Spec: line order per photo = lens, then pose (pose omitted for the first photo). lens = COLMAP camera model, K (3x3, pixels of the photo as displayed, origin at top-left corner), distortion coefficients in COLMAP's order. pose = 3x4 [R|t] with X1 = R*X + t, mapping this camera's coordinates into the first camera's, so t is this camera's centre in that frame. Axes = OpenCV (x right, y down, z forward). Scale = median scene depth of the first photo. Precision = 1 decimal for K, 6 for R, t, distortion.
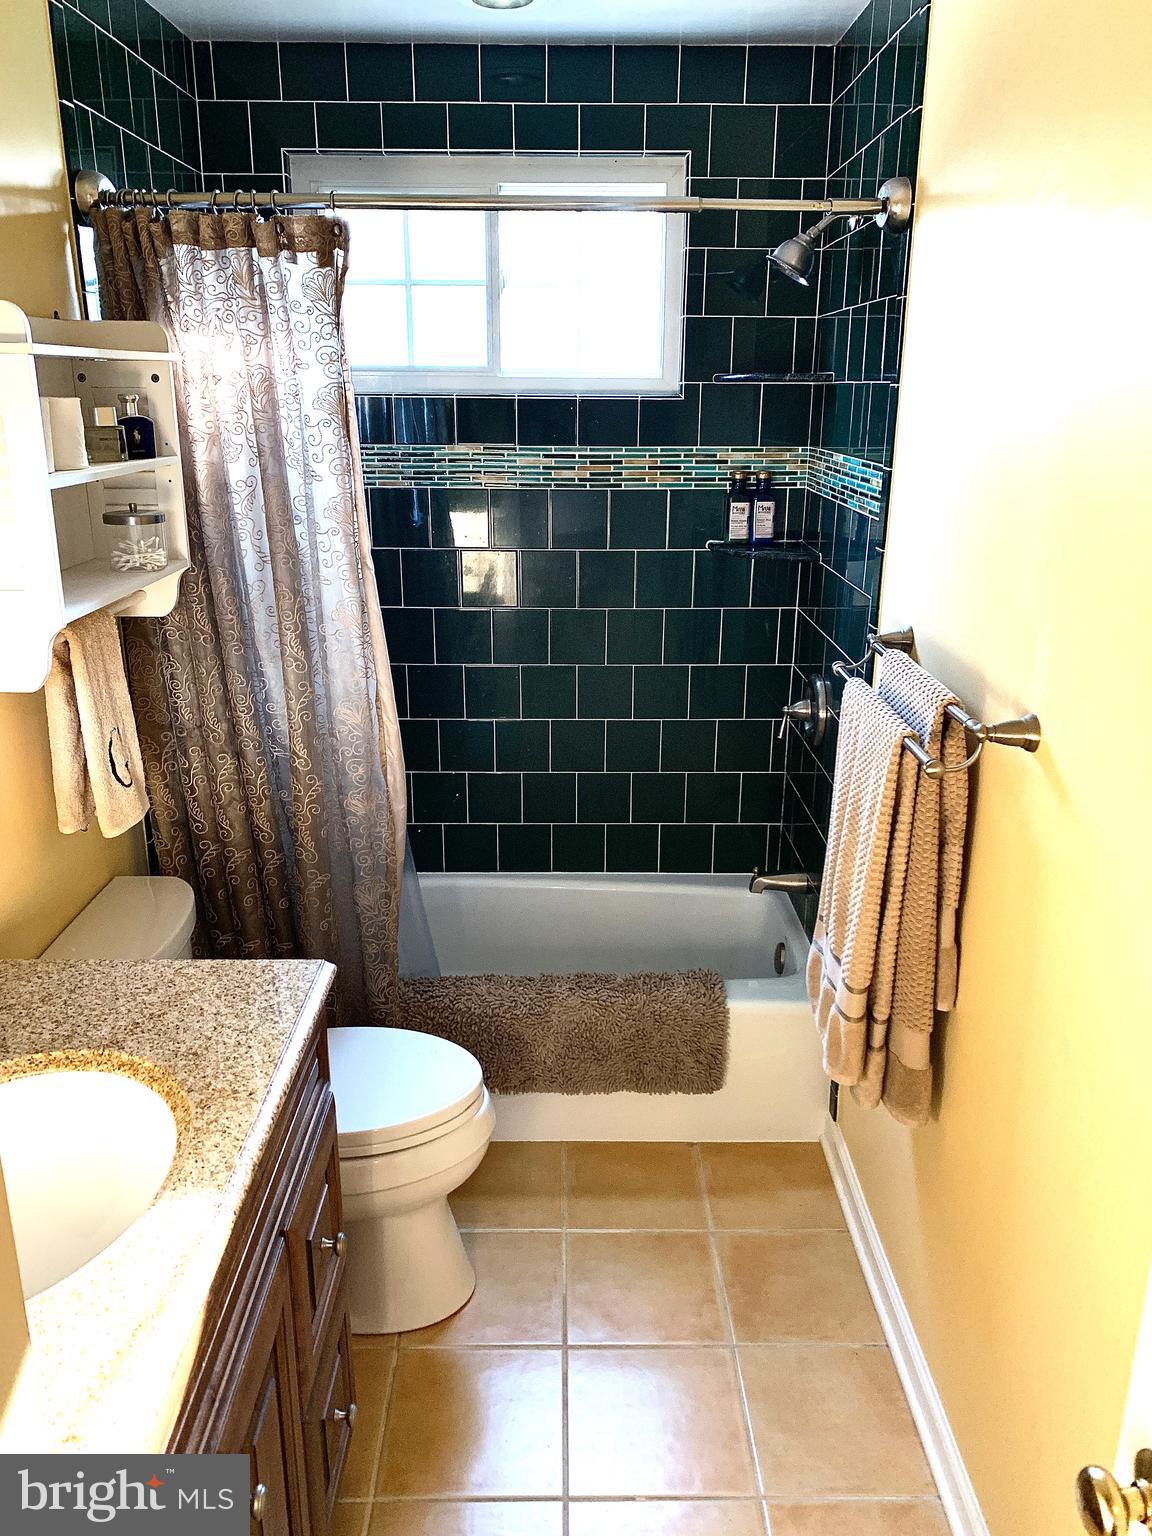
lens RADIAL K [[1165.3, 0, 576.0], [0, 1165.3, 768.0], [0, 0, 1]] dist [-0.003605, 0.008169]
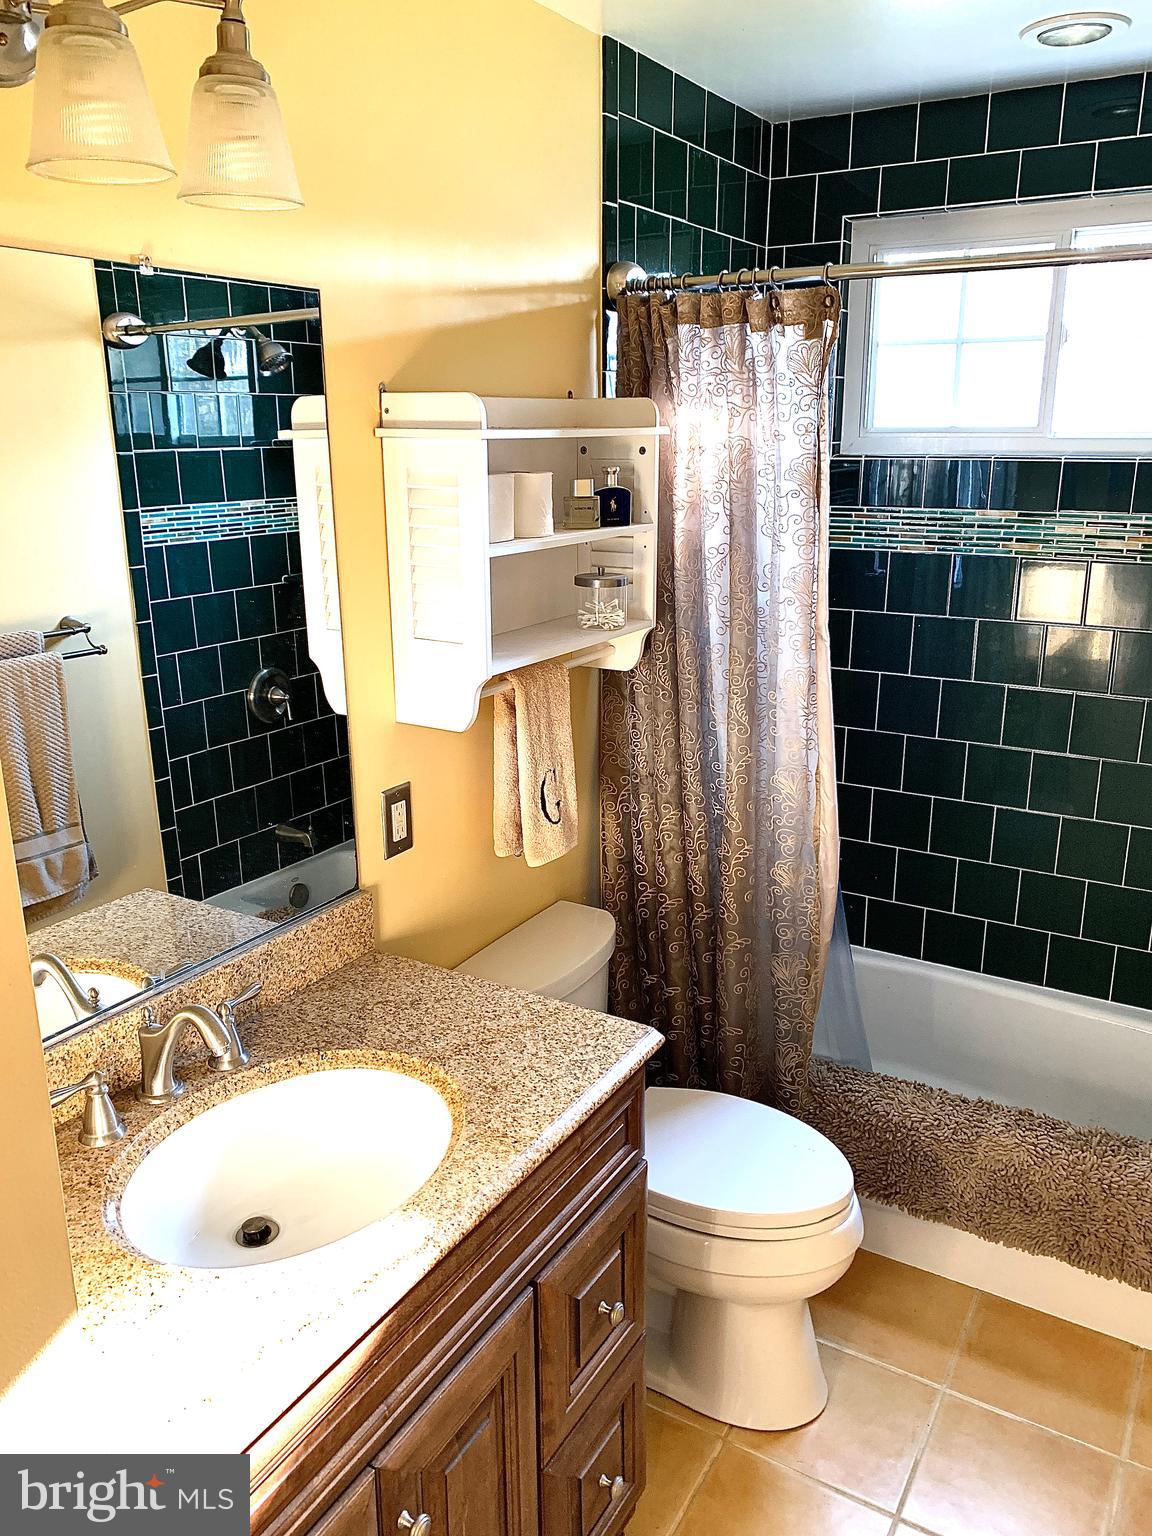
lens RADIAL K [[1156.7, 0, 576.0], [0, 1156.7, 768.0], [0, 0, 1]] dist [0.060761, -0.134591]
pose [[0.855876, 0.133862, -0.499557, 0.152634], [-0.150127, 0.988637, 0.007709, -0.042958], [0.494912, 0.068399, 0.866247, 0.060890]]
